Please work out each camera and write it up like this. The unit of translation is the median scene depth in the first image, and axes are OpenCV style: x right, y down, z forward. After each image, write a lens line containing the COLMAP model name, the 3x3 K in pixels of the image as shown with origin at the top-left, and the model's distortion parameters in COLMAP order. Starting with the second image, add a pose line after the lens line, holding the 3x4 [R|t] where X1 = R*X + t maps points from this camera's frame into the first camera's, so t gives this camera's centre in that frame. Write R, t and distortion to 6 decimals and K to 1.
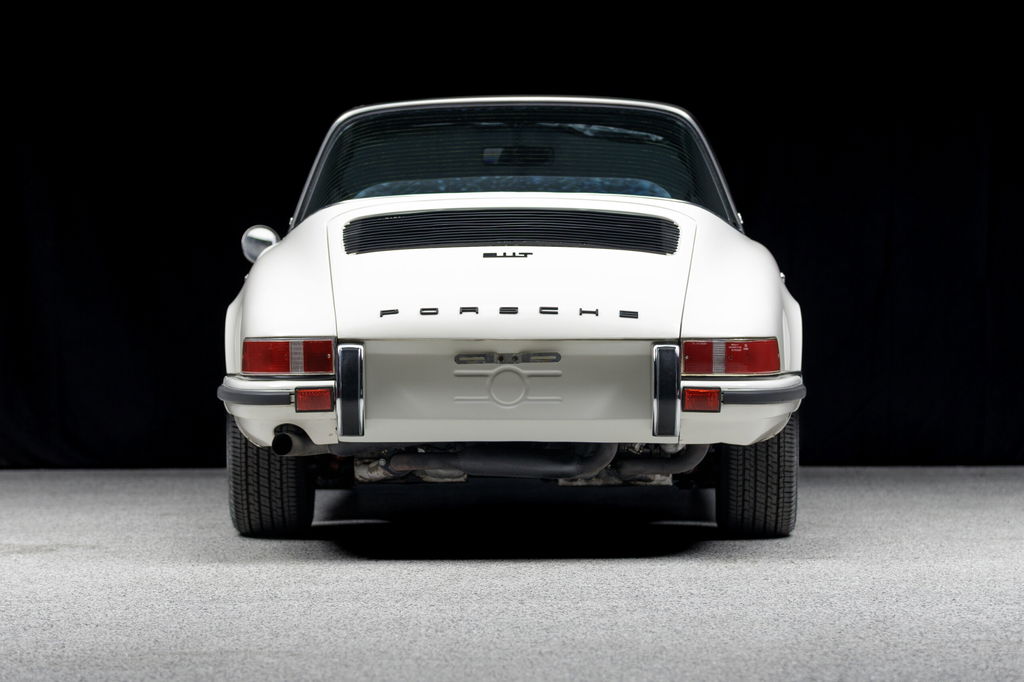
lens RADIAL K [[4290.9, 0, 511.6], [0, 4290.9, 341.0], [0, 0, 1]] dist [-0.238137, 0.000000]
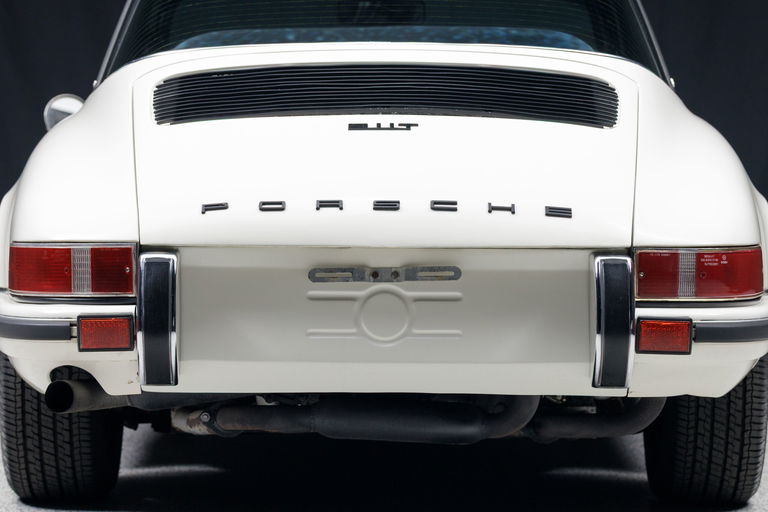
lens RADIAL K [[3218.2, 0, 385.7], [0, 3218.2, 253.8], [0, 0, 1]] dist [-0.238137, 0.000000]
pose [[0.999850, 0.005178, 0.016530, -0.009324], [-0.005398, 0.999897, 0.013285, -0.006210], [-0.016459, -0.013372, 0.999775, 0.476465]]
